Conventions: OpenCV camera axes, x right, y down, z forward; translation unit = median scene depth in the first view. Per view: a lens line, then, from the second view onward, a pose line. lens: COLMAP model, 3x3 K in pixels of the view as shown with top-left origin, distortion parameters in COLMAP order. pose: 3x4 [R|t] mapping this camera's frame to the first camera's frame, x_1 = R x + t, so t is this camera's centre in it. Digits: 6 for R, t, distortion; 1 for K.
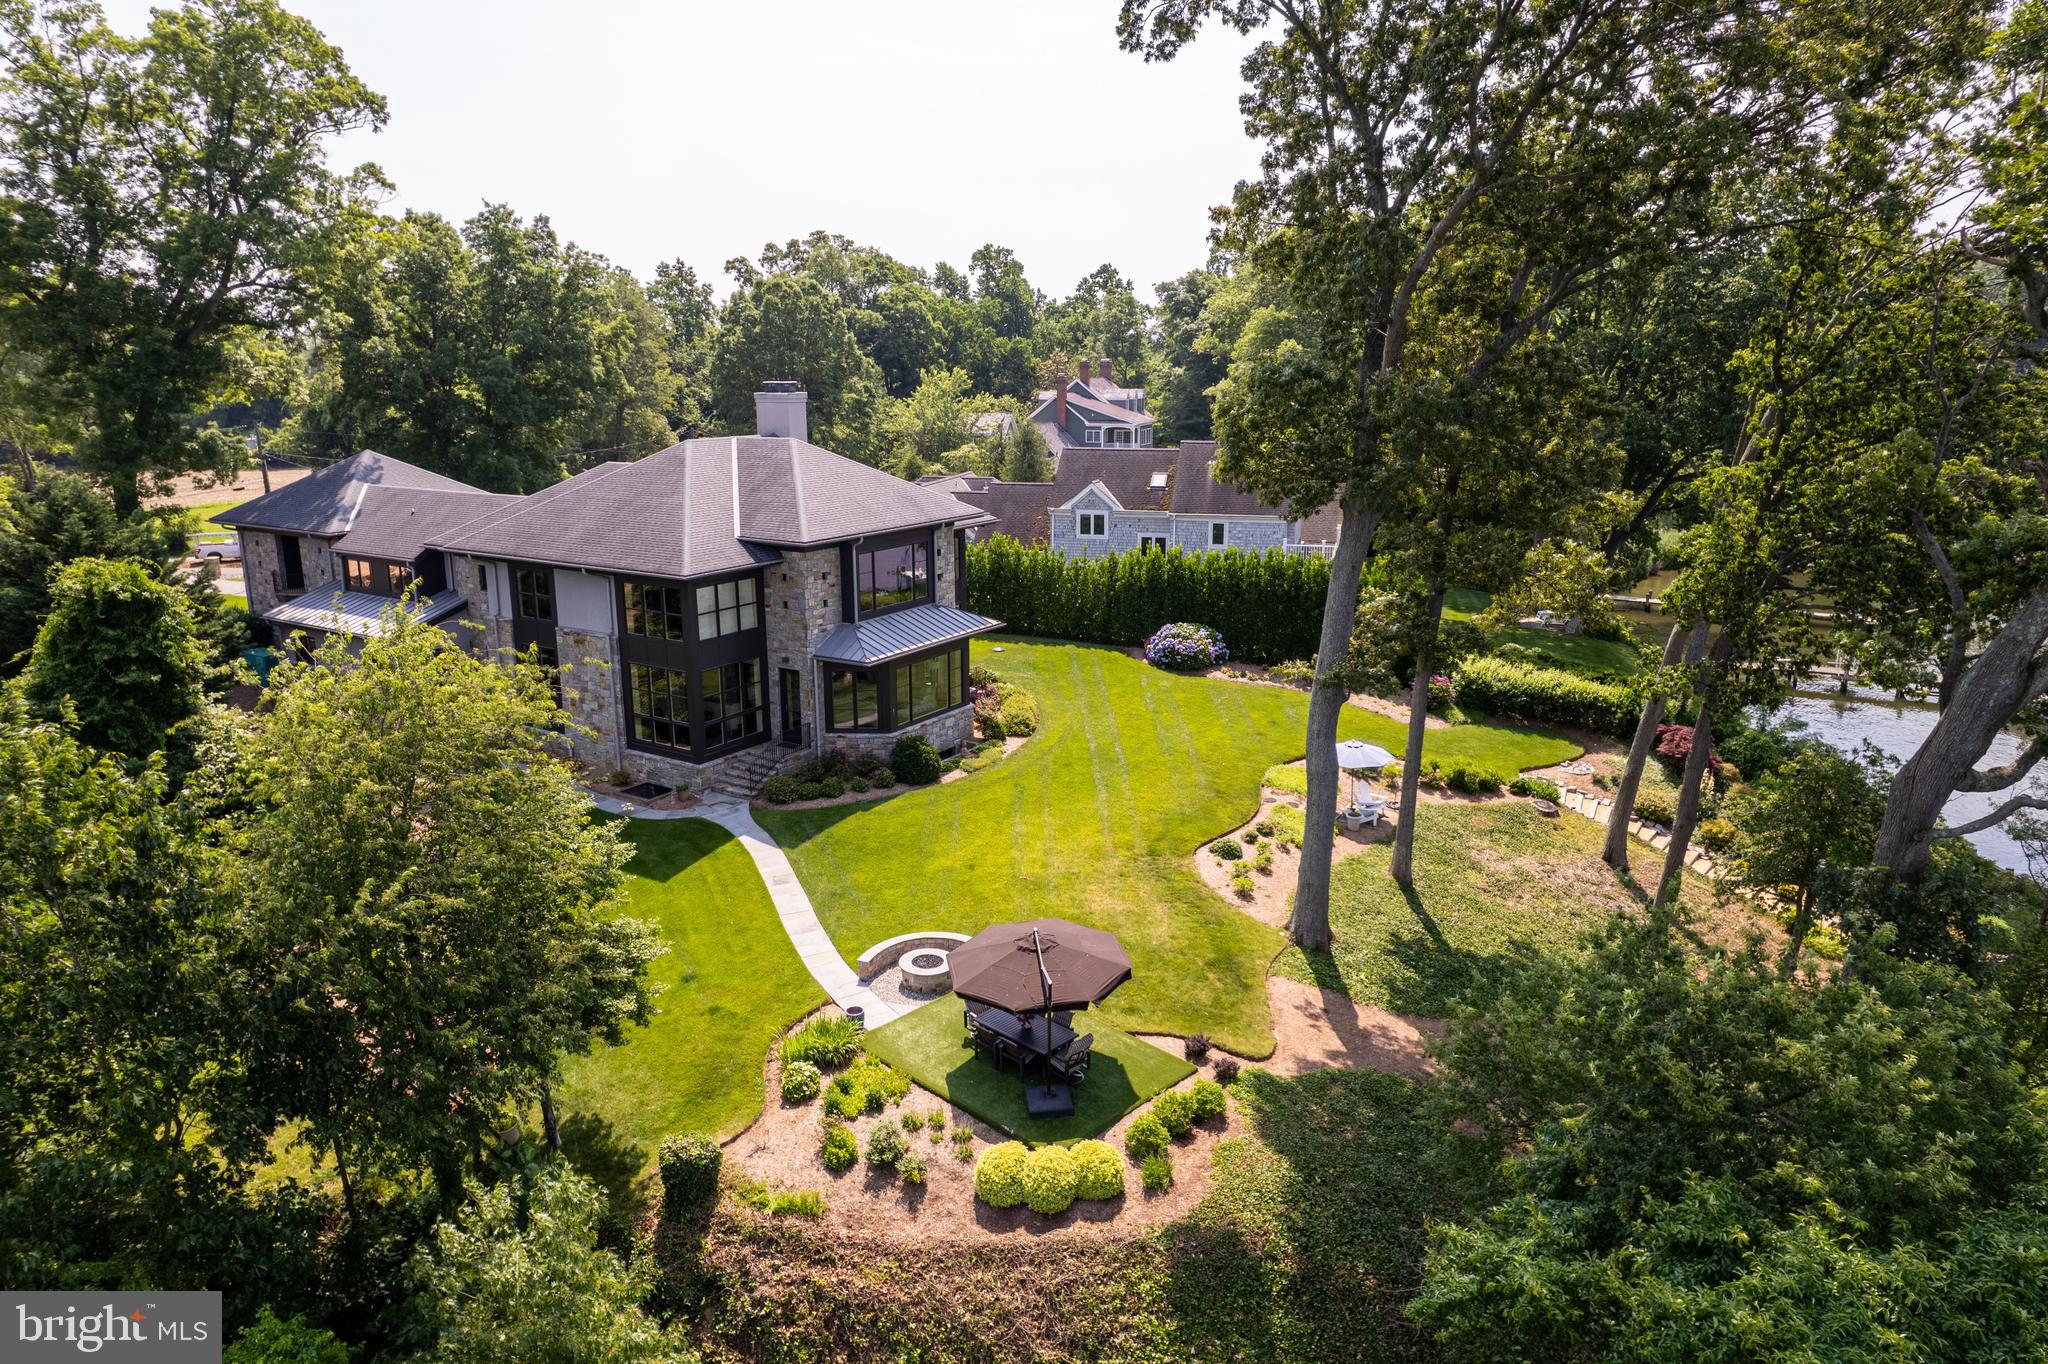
lens RADIAL K [[1314.0, 0, 1034.1], [0, 1314.0, 676.2], [0, 0, 1]] dist [-0.079891, 0.073901]
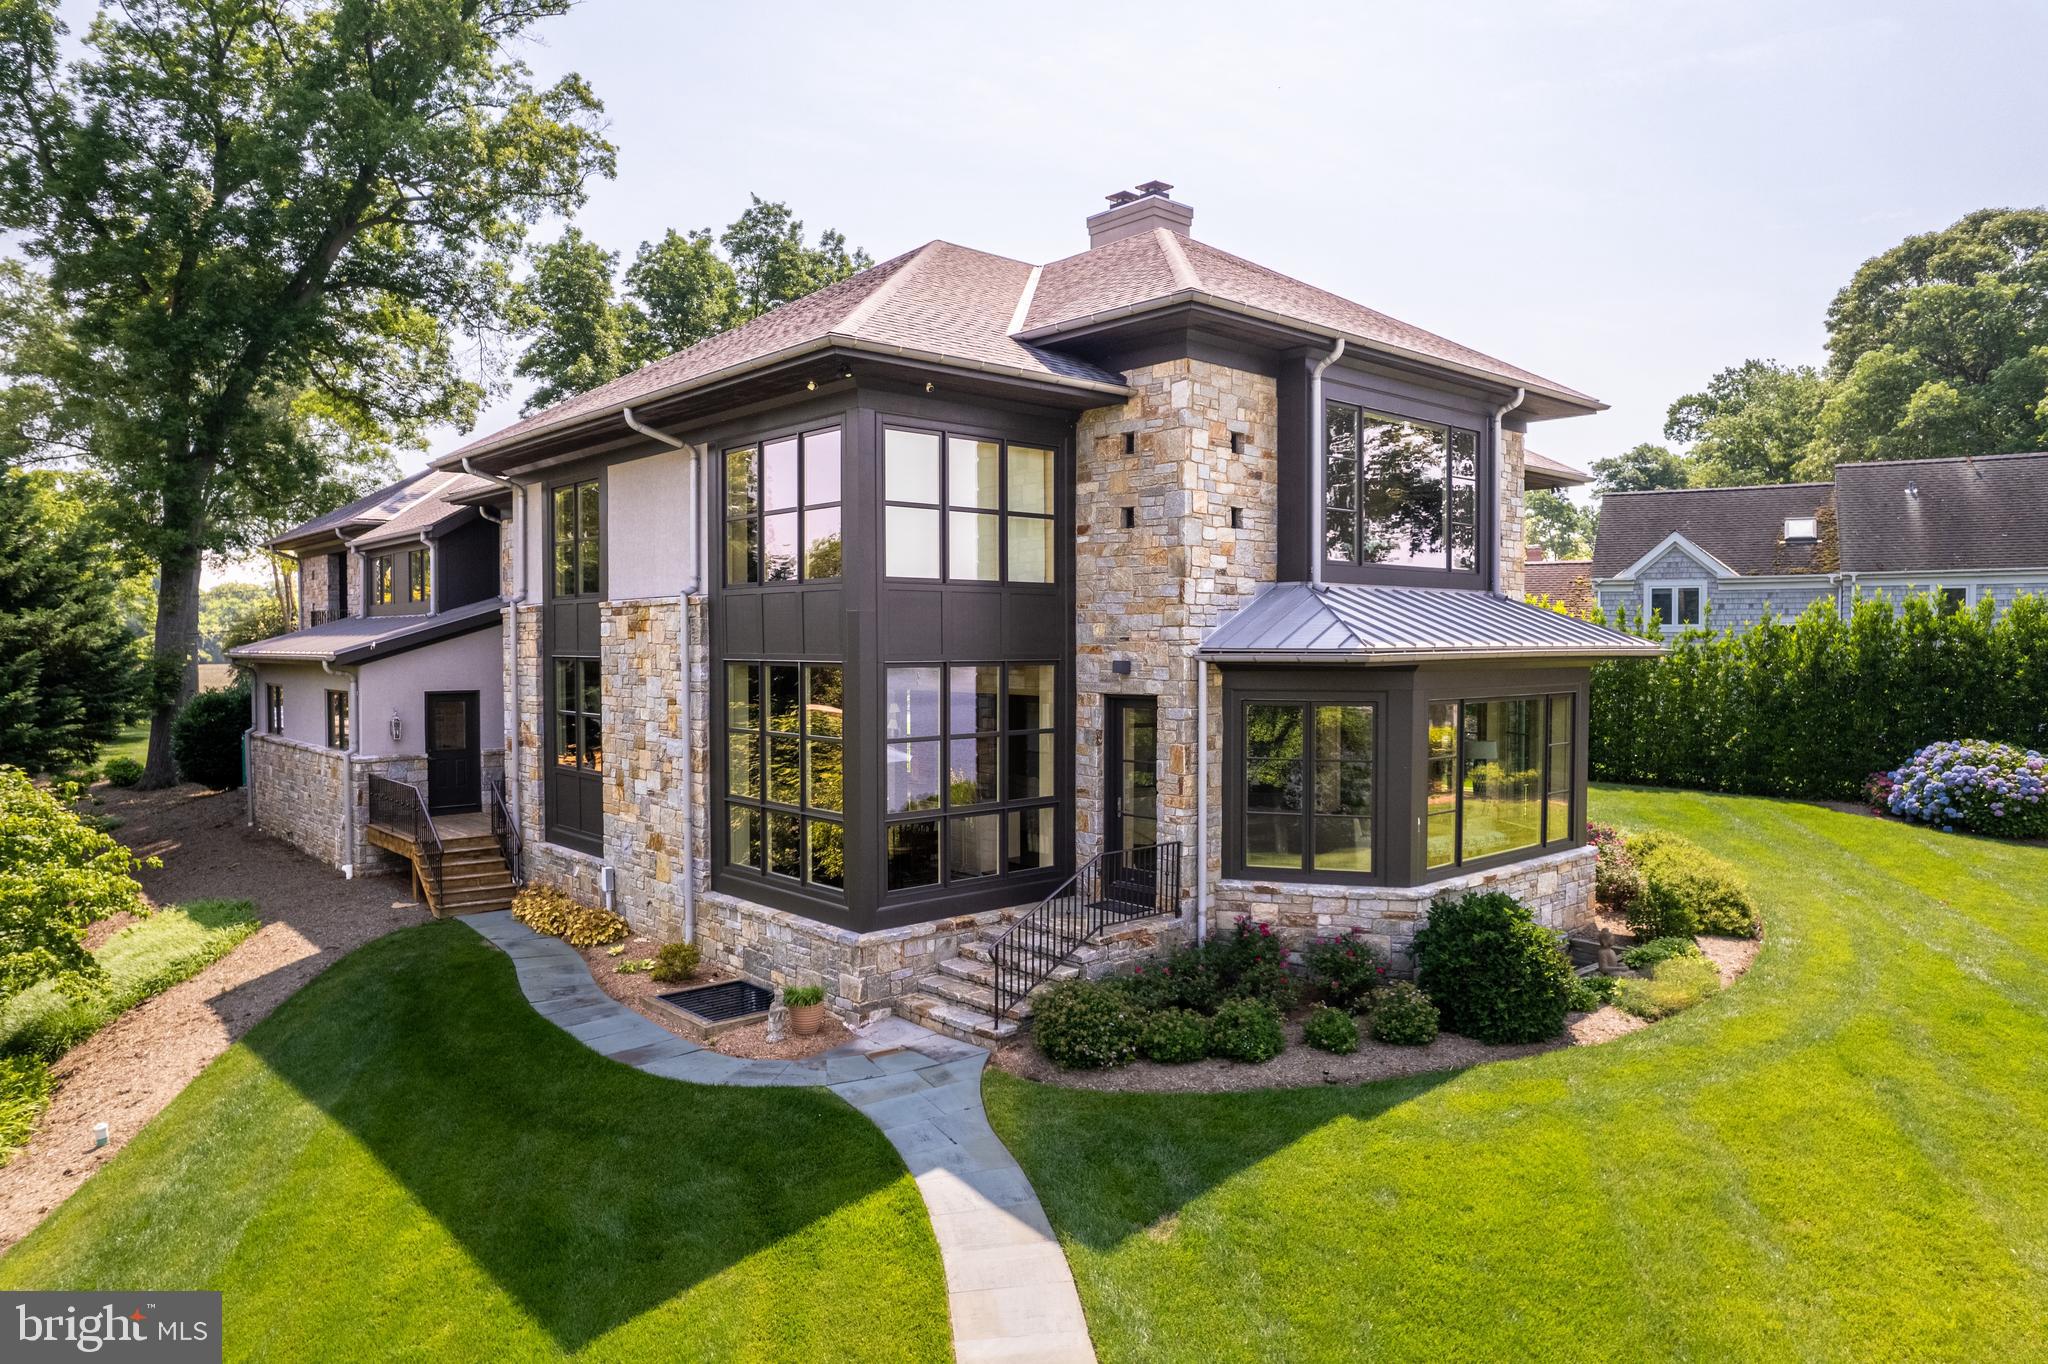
lens RADIAL K [[1305.4, 0, 1023.4], [0, 1305.4, 668.5], [0, 0, 1]] dist [-0.100701, 0.086419]
pose [[0.962088, 0.006486, -0.272661, -0.115980], [-0.065125, 0.976262, -0.206572, 0.064714], [0.264849, 0.216498, 0.939672, 0.645053]]
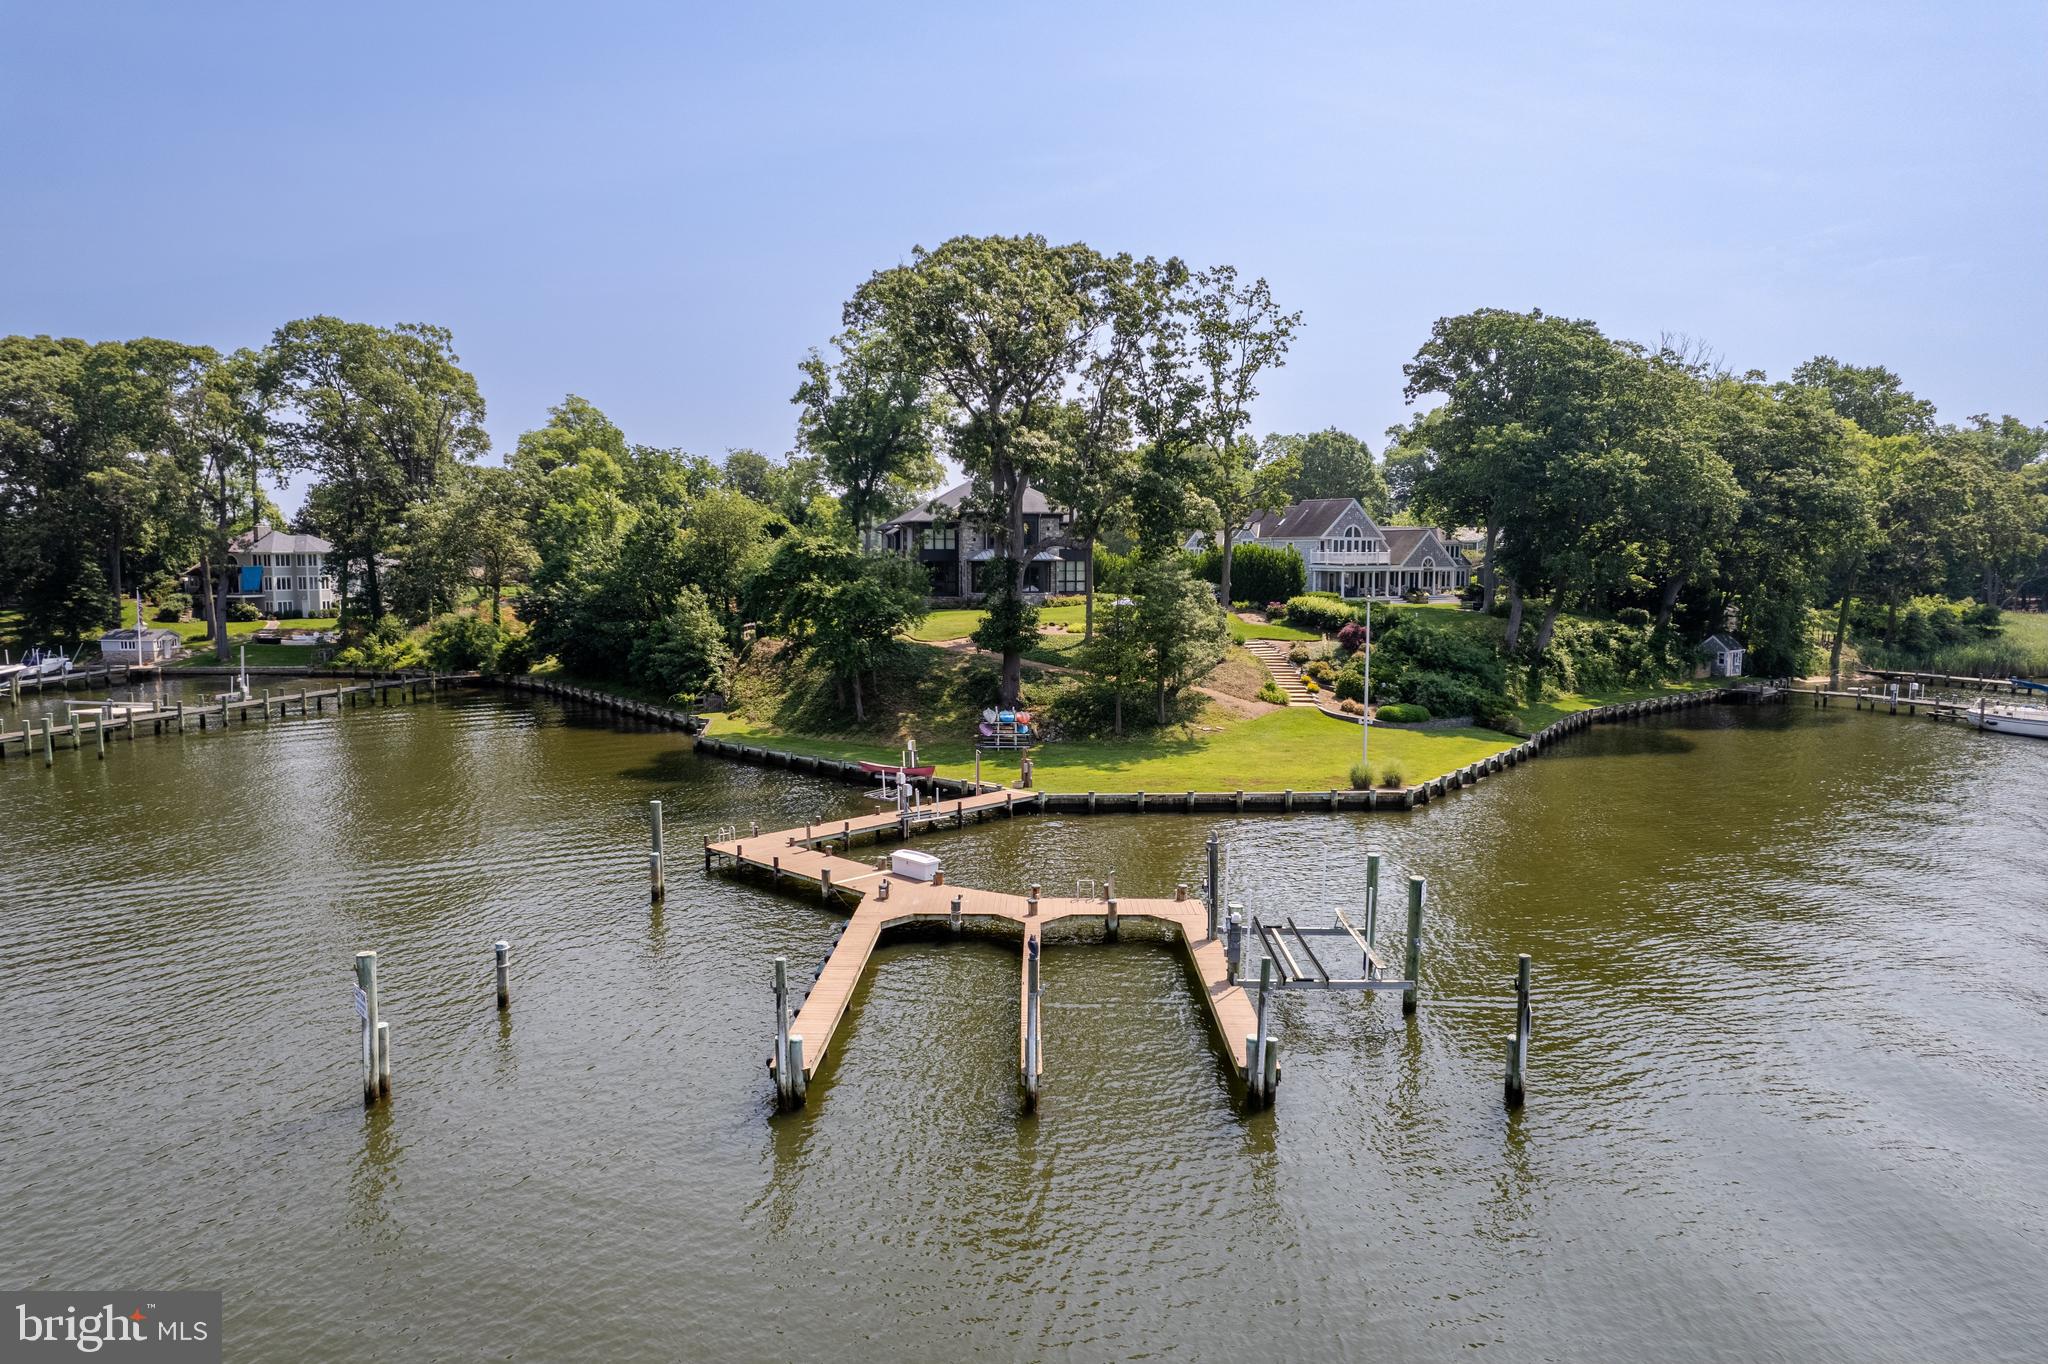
lens RADIAL K [[1305.5, 0, 1028.3], [0, 1305.5, 683.9], [0, 0, 1]] dist [-0.082572, 0.083770]
pose [[0.724747, 0.072351, -0.685206, 1.635111], [-0.174674, 0.981277, -0.081141, 0.397042], [0.666506, 0.178495, 0.723816, -0.685426]]
